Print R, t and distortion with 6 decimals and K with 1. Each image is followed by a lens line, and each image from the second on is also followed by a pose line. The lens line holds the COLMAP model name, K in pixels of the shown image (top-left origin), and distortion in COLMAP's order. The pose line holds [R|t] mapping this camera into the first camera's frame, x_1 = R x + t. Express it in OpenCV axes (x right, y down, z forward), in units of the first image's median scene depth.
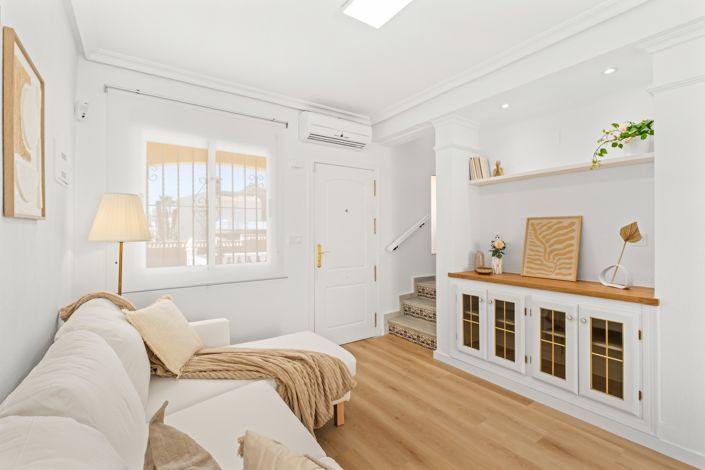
lens RADIAL K [[333.2, 0, 352.5], [0, 333.2, 235.0], [0, 0, 1]] dist [0.001090, 0.000221]
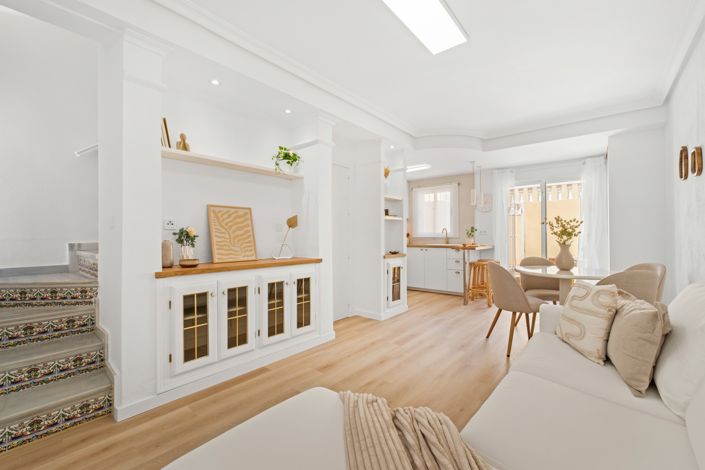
lens RADIAL K [[295.6, 0, 354.8], [0, 295.6, 236.1], [0, 0, 1]] dist [-0.005593, -0.000018]
pose [[-0.277754, -0.009608, 0.960604, -0.462406], [0.001204, 0.999946, 0.010350, 0.035792], [-0.960652, 0.004031, -0.277727, 0.885390]]
